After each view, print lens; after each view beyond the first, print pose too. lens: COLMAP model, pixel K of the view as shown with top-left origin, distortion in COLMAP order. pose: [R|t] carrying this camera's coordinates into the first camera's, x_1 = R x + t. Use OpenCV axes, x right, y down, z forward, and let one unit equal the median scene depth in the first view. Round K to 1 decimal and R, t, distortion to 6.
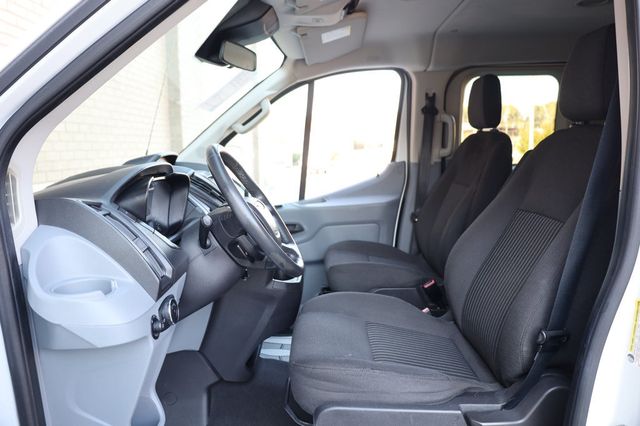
lens RADIAL K [[493.2, 0, 320.0], [0, 493.2, 213.0], [0, 0, 1]] dist [-0.029790, 0.001004]
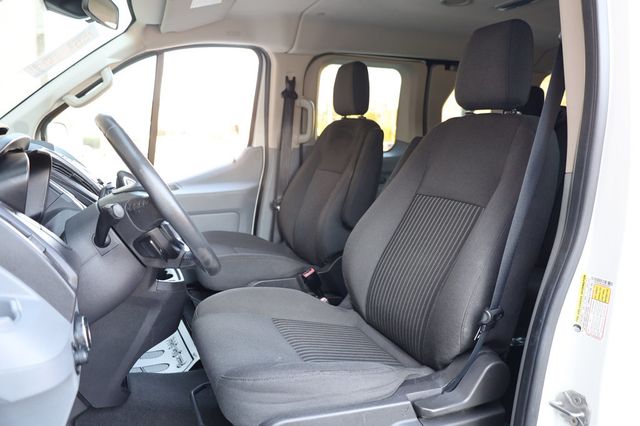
lens RADIAL K [[493.2, 0, 320.0], [0, 493.2, 213.0], [0, 0, 1]] dist [-0.029790, 0.001004]
pose [[0.919475, -0.022094, 0.392527, -0.126776], [0.013379, 0.999600, 0.024926, 0.002411], [-0.392921, -0.017667, 0.919403, 0.091555]]
